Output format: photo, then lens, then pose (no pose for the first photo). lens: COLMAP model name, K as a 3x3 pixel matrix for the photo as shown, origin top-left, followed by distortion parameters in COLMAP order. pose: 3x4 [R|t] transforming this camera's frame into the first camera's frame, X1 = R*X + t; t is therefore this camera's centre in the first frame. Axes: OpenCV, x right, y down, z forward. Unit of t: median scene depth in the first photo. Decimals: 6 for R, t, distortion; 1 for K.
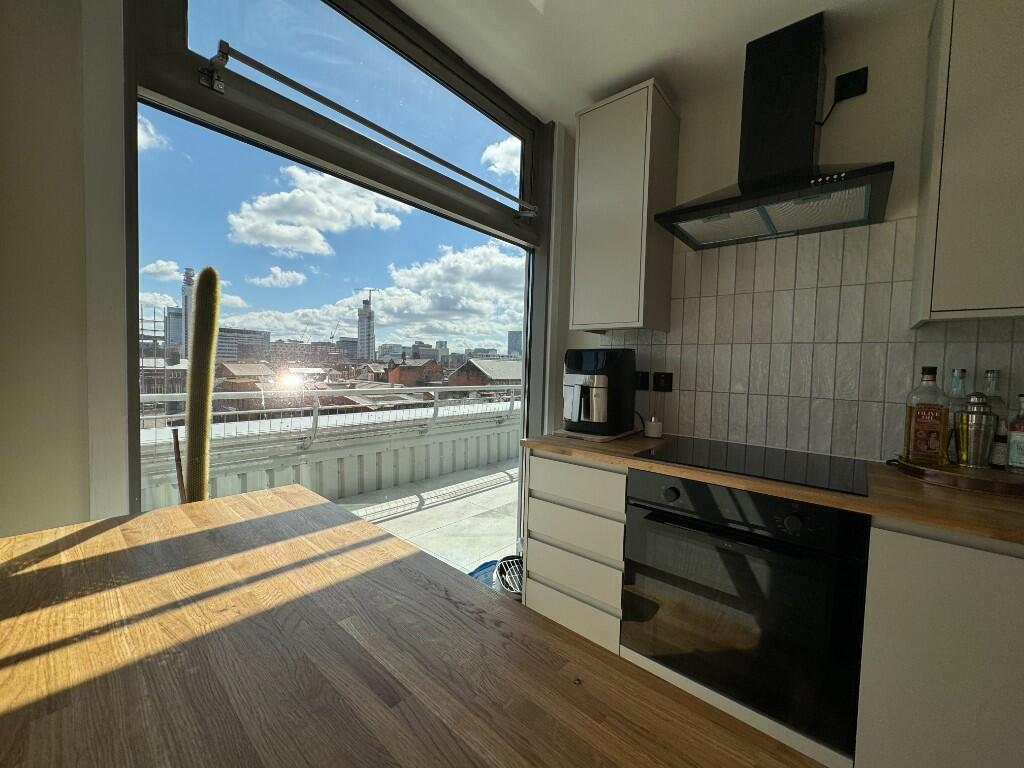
lens RADIAL K [[406.6, 0, 511.0], [0, 406.6, 380.5], [0, 0, 1]] dist [0.000492, 0.000085]
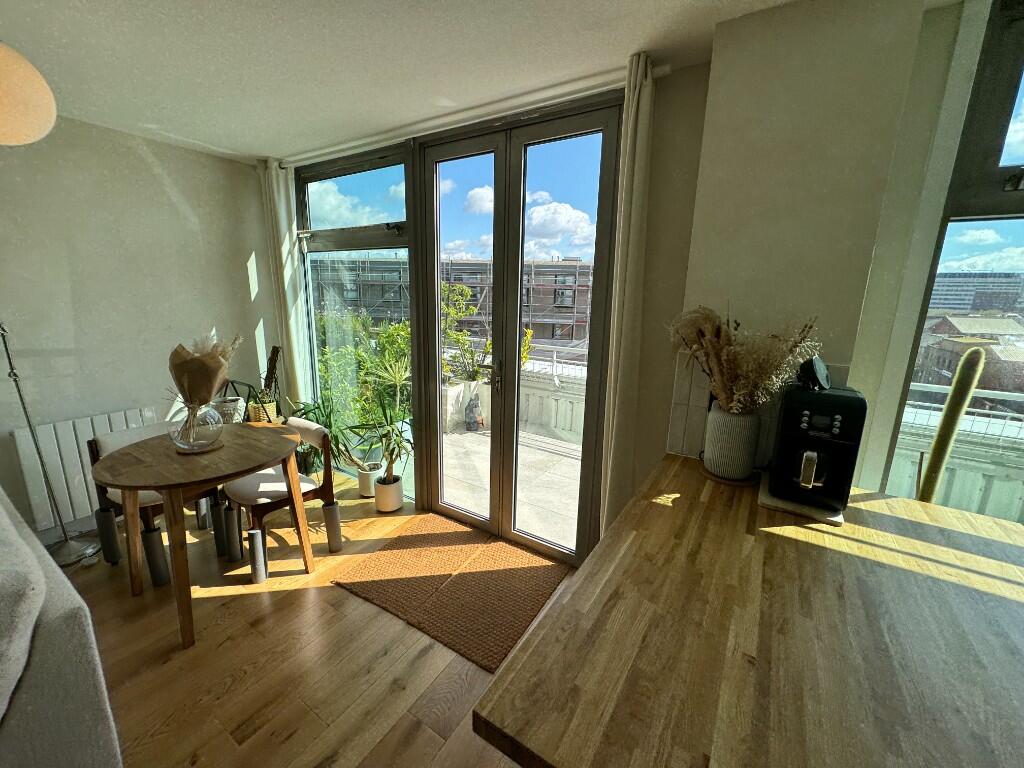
lens RADIAL K [[406.6, 0, 511.0], [0, 406.6, 380.5], [0, 0, 1]] dist [0.000492, 0.000085]
pose [[0.141628, 0.177792, -0.973823, 0.500888], [-0.058981, 0.983507, 0.170983, -0.384933], [0.988161, 0.033221, 0.149779, -0.953778]]
